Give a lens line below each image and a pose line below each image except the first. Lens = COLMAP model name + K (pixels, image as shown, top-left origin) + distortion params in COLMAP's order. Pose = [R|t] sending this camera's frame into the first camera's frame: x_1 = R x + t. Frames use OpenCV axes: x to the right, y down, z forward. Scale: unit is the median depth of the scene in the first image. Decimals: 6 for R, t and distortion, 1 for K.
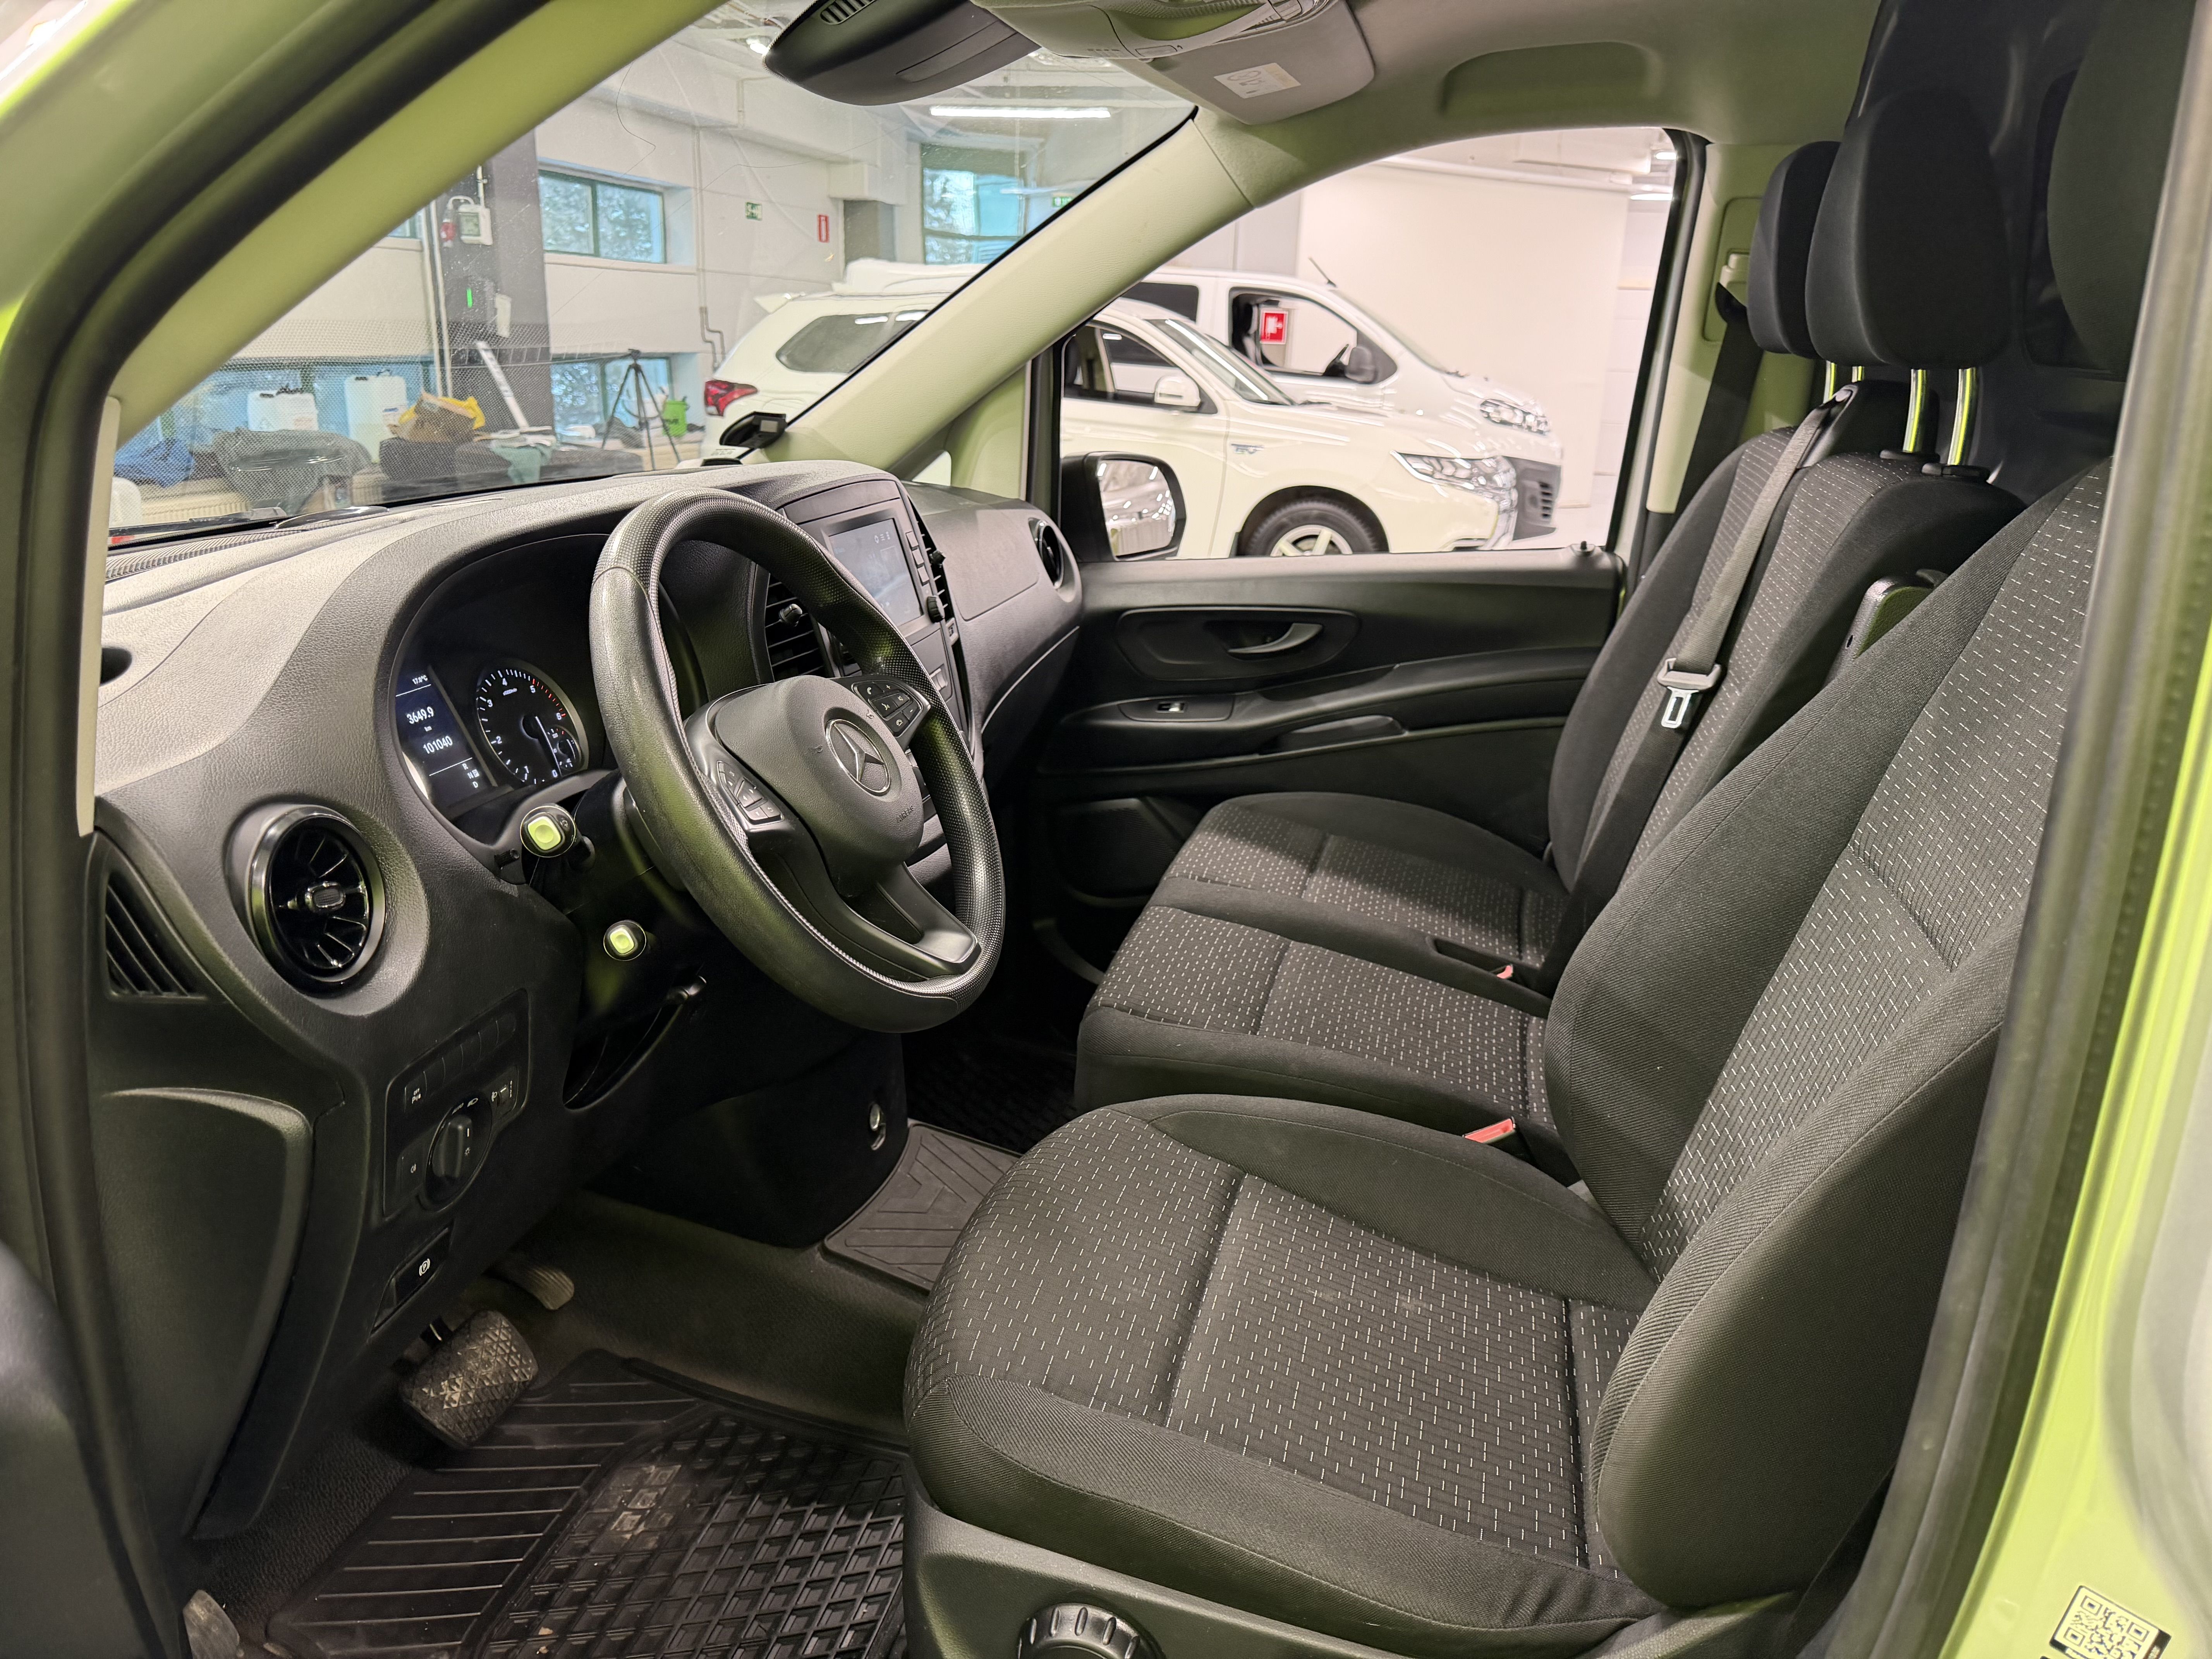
lens RADIAL K [[1579.1, 0, 1107.6], [0, 1579.1, 972.1], [0, 0, 1]] dist [0.159802, -0.221835]
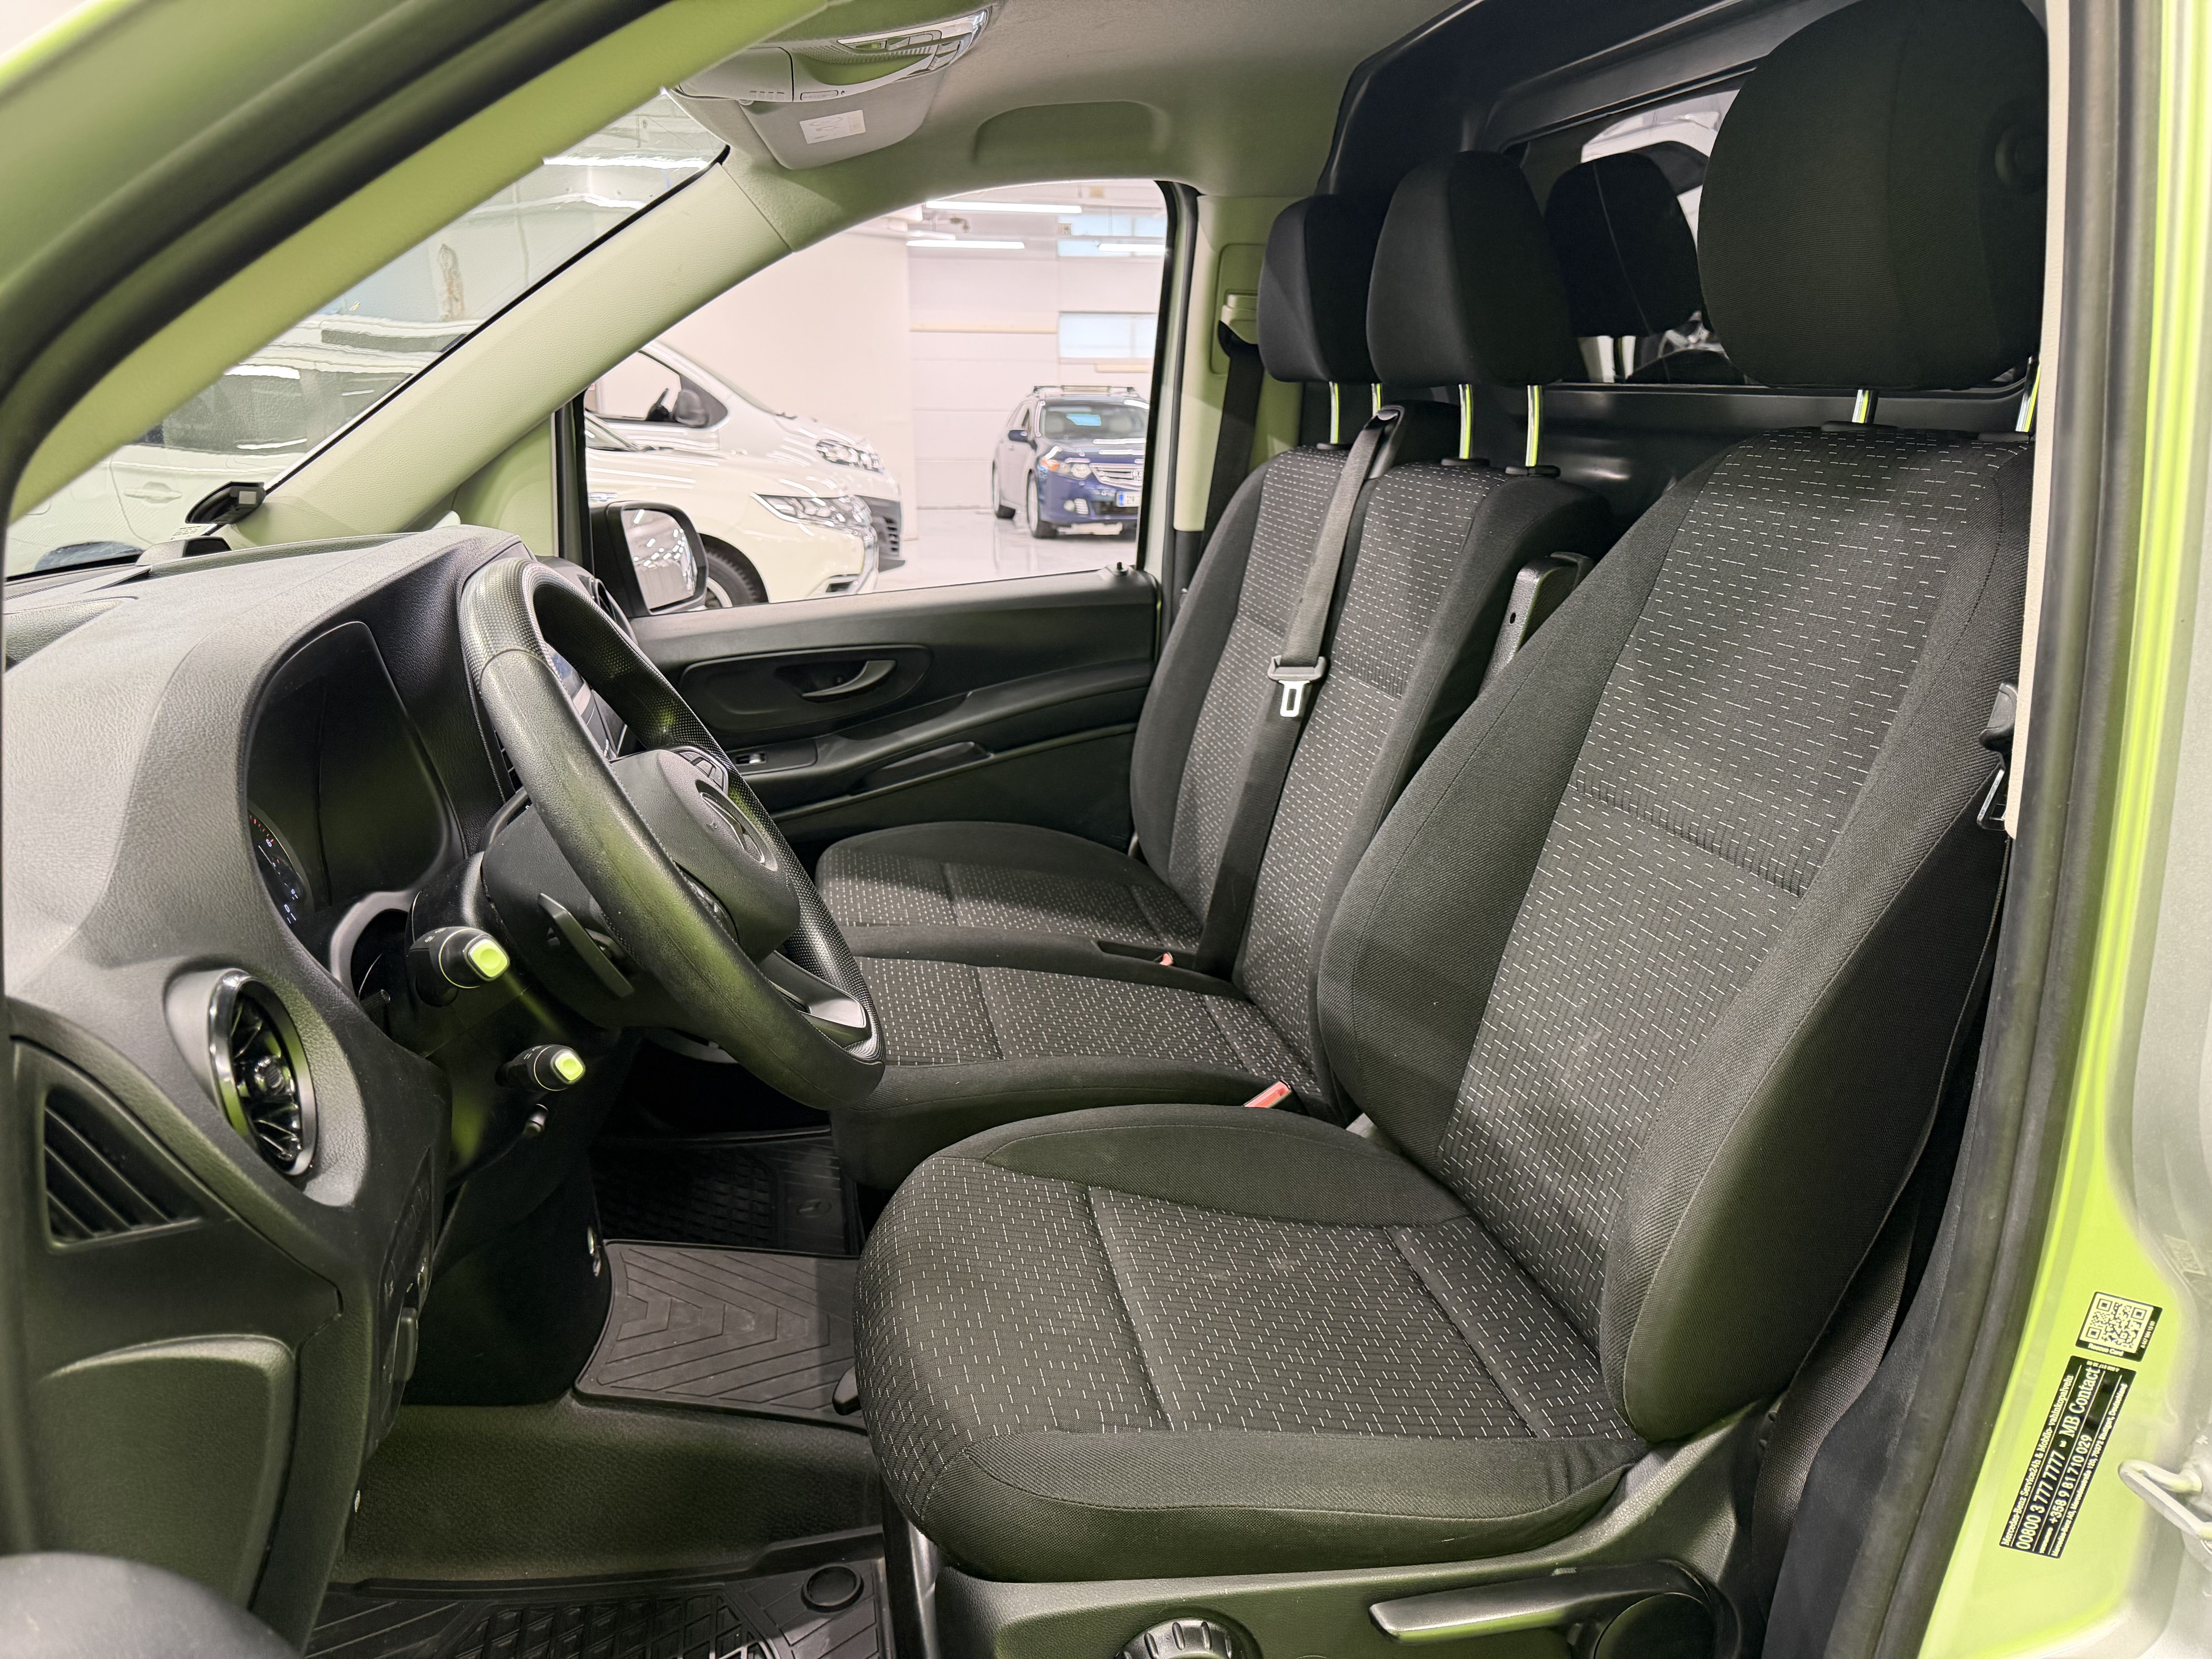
lens RADIAL K [[1573.4, 0, 1163.3], [0, 1573.4, 962.7], [0, 0, 1]] dist [0.143635, -0.148957]
pose [[0.906713, -0.178547, 0.382090, -0.154391], [0.188552, 0.981997, 0.011436, -0.011060], [-0.377253, 0.061675, 0.924054, 0.022805]]
